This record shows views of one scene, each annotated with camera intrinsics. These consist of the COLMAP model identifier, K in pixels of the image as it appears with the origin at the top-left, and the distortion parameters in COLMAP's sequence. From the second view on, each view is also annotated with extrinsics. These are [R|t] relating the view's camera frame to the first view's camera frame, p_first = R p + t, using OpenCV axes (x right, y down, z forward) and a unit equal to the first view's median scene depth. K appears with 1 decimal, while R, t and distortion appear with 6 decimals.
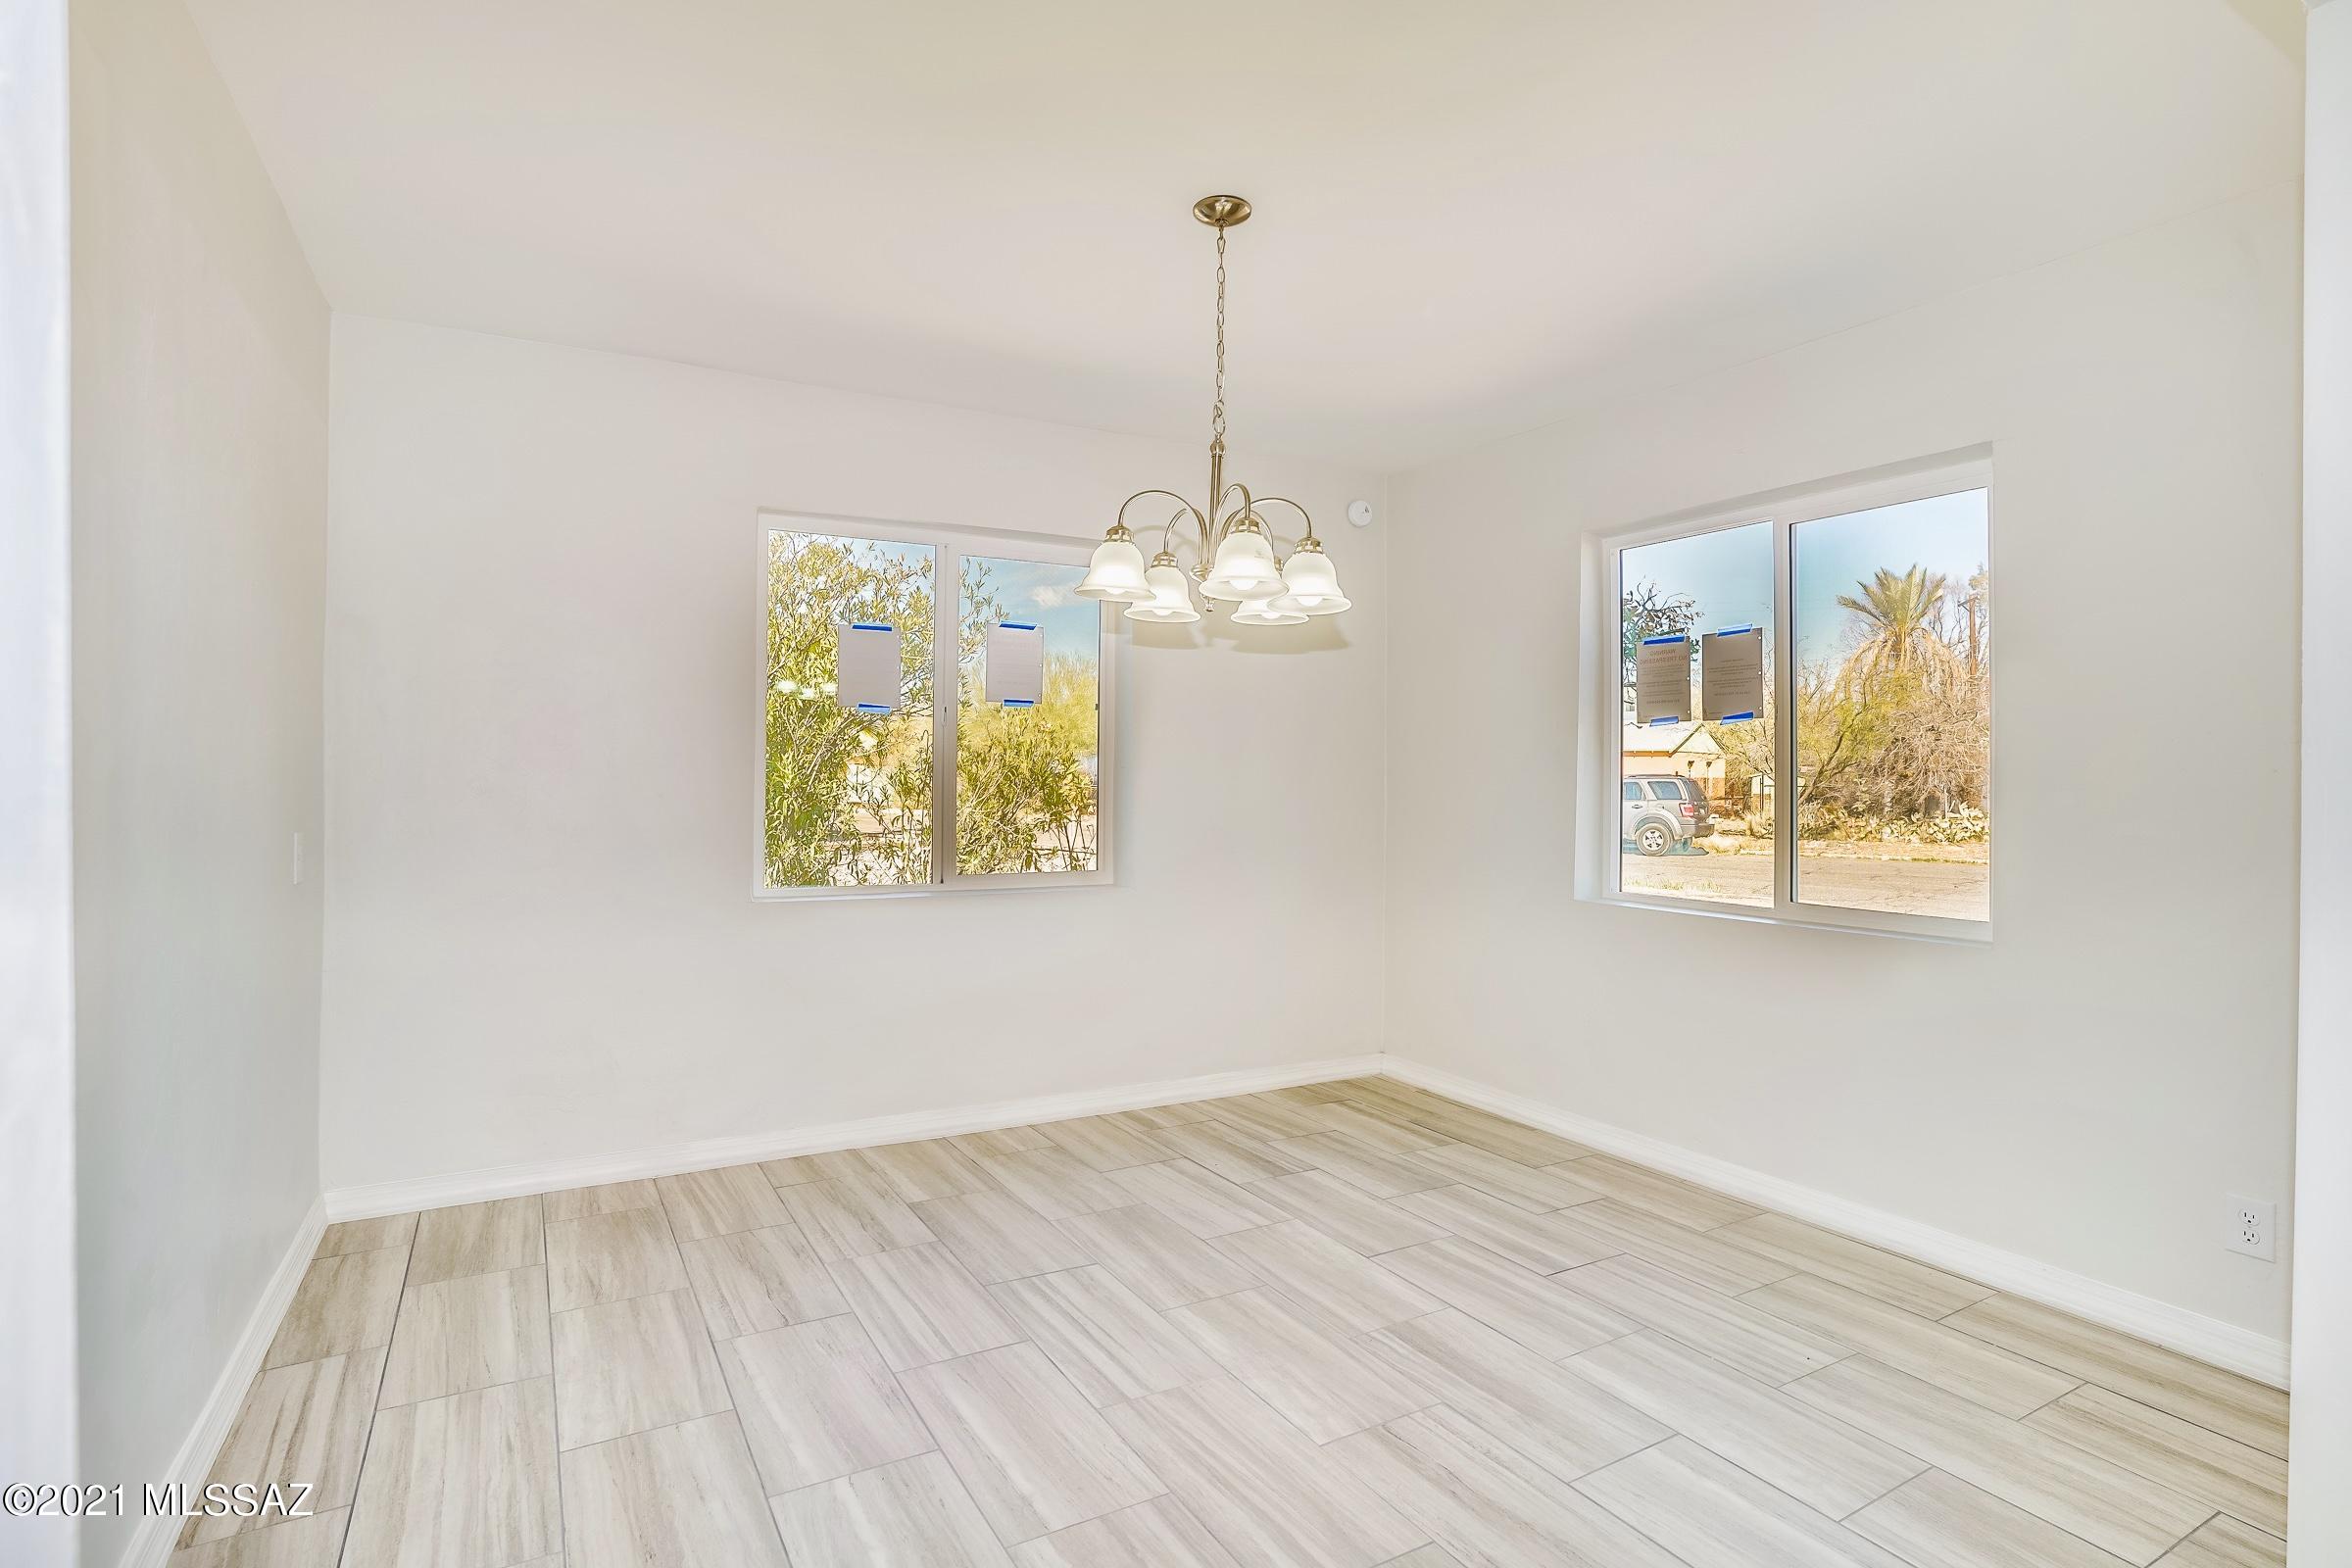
lens RADIAL K [[1197.5, 0, 1142.3], [0, 1197.5, 777.6], [0, 0, 1]] dist [-0.091678, 0.053795]
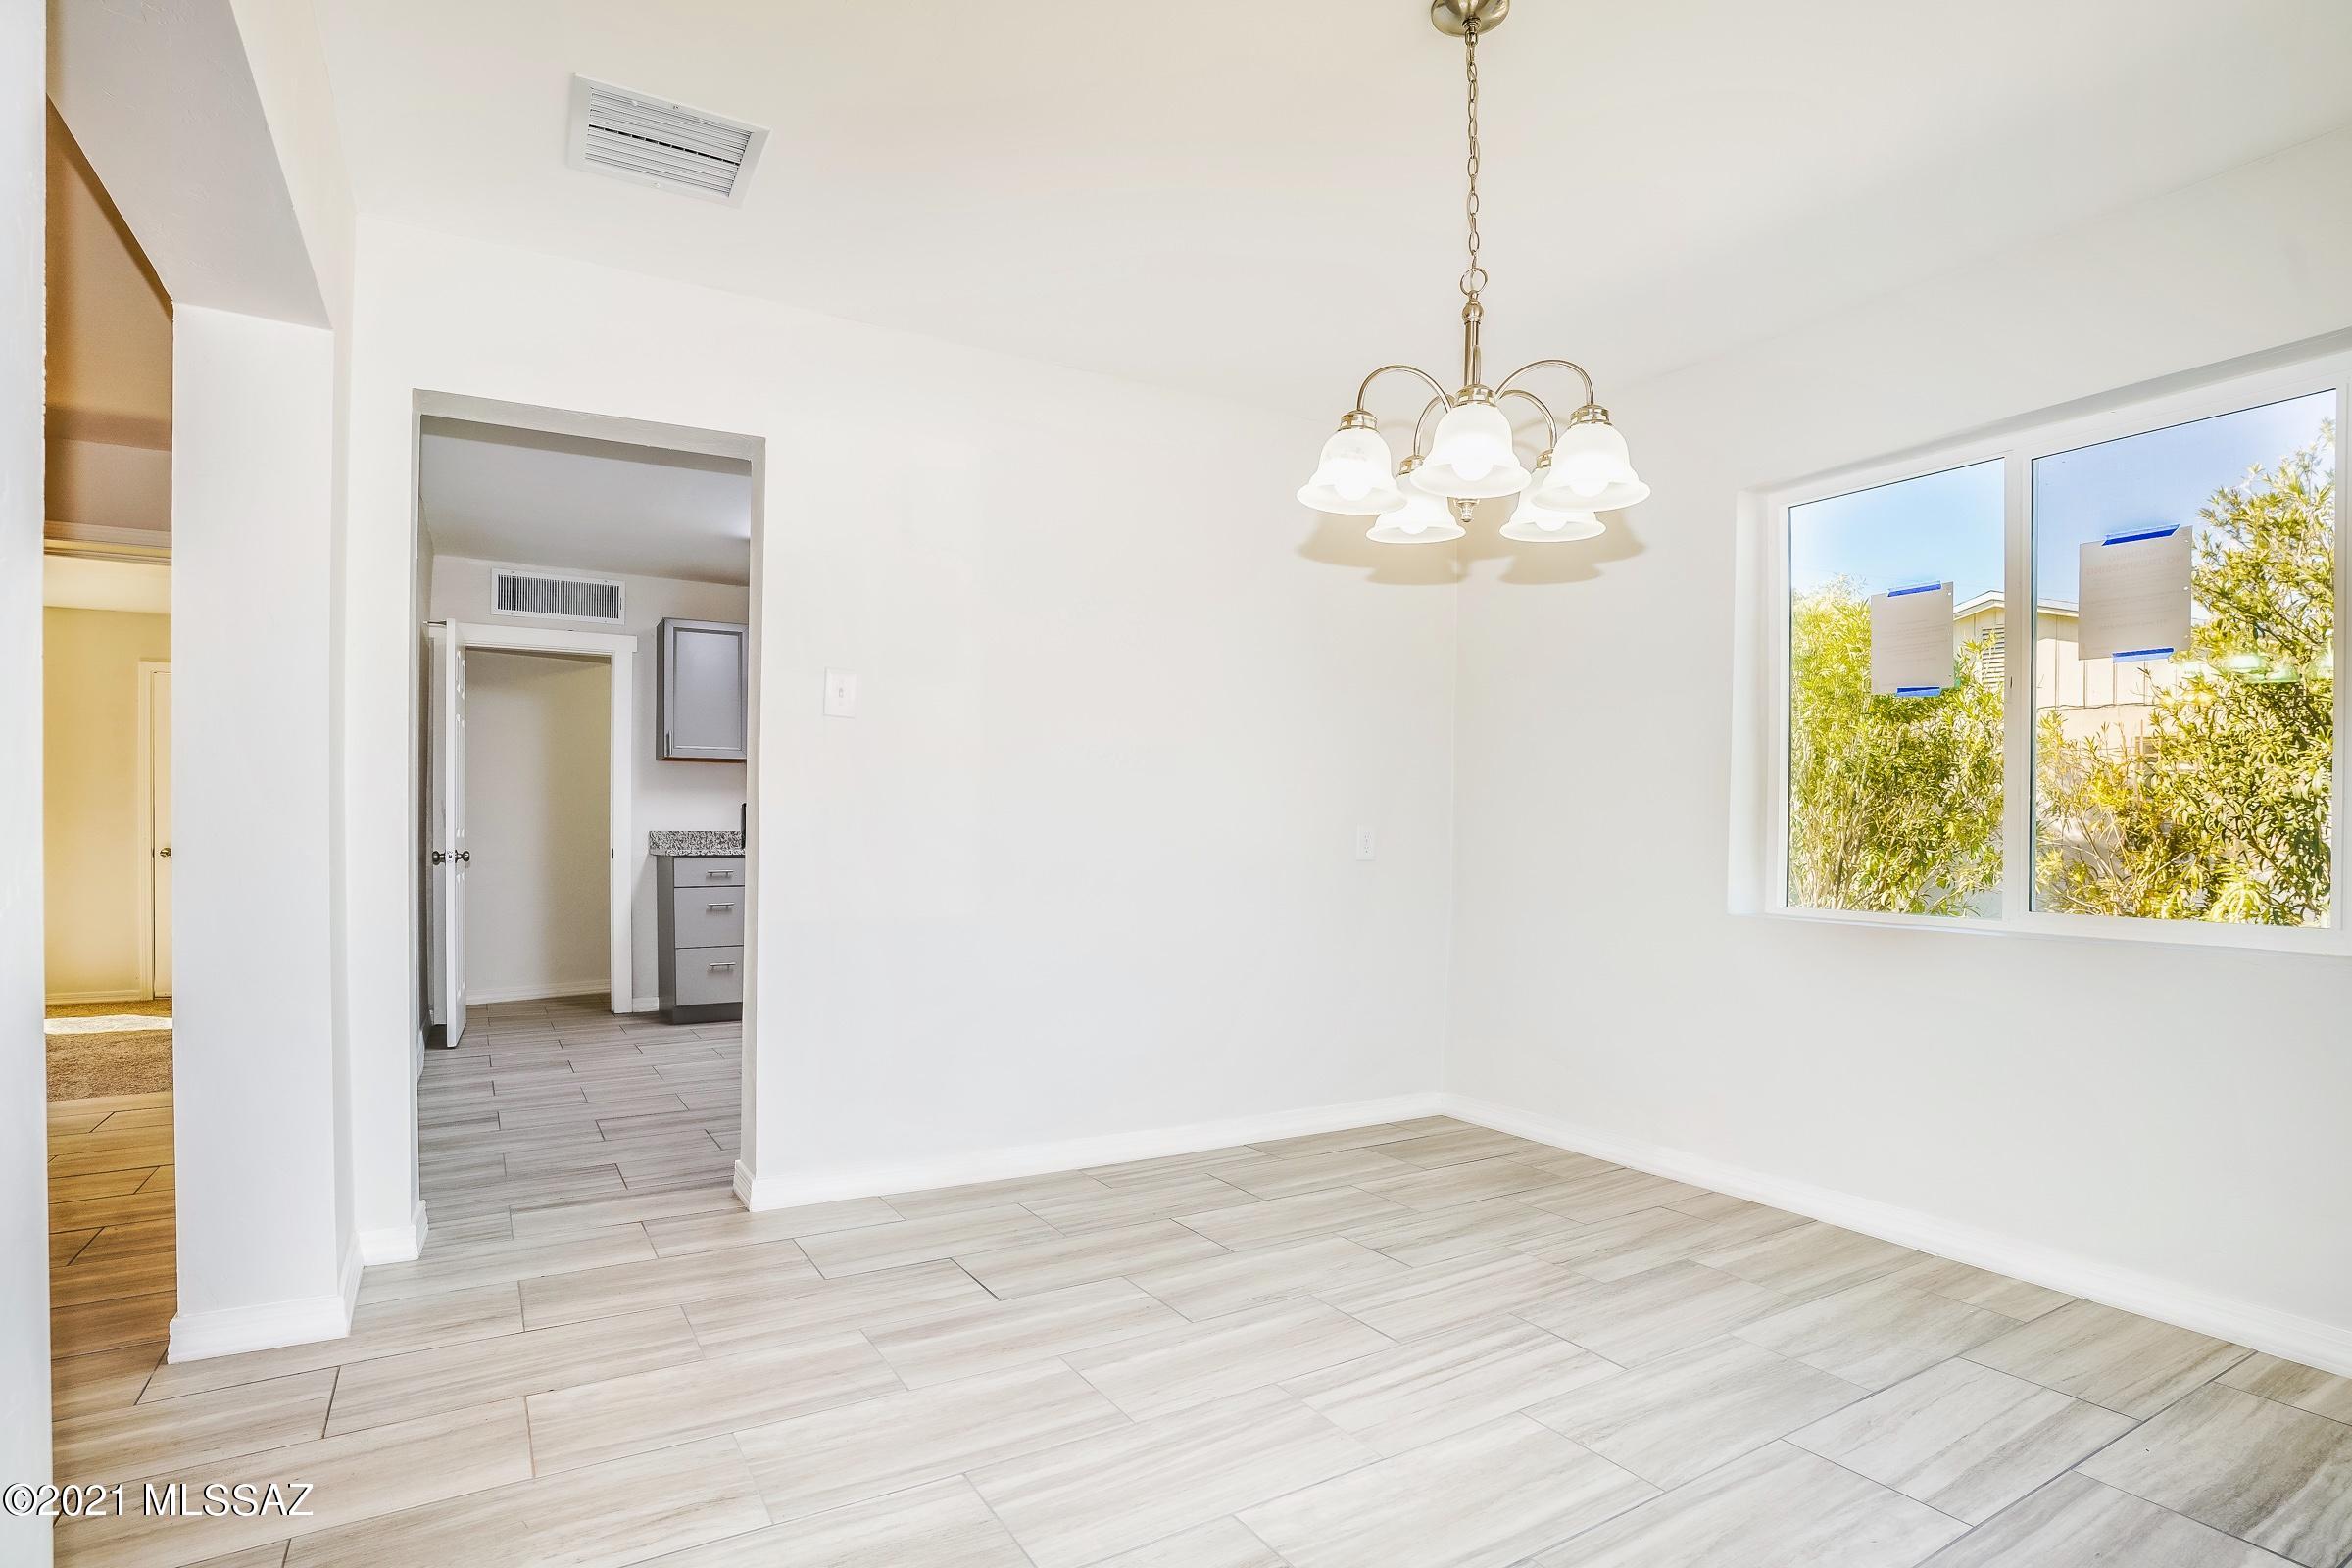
lens RADIAL K [[1166.0, 0, 1171.1], [0, 1166.0, 833.1], [0, 0, 1]] dist [0.000654, 0.000157]
pose [[0.036933, -0.005486, -0.999303, 0.678319], [-0.004720, 0.999973, -0.005664, 0.062106], [0.999307, 0.004926, 0.036906, 0.634330]]
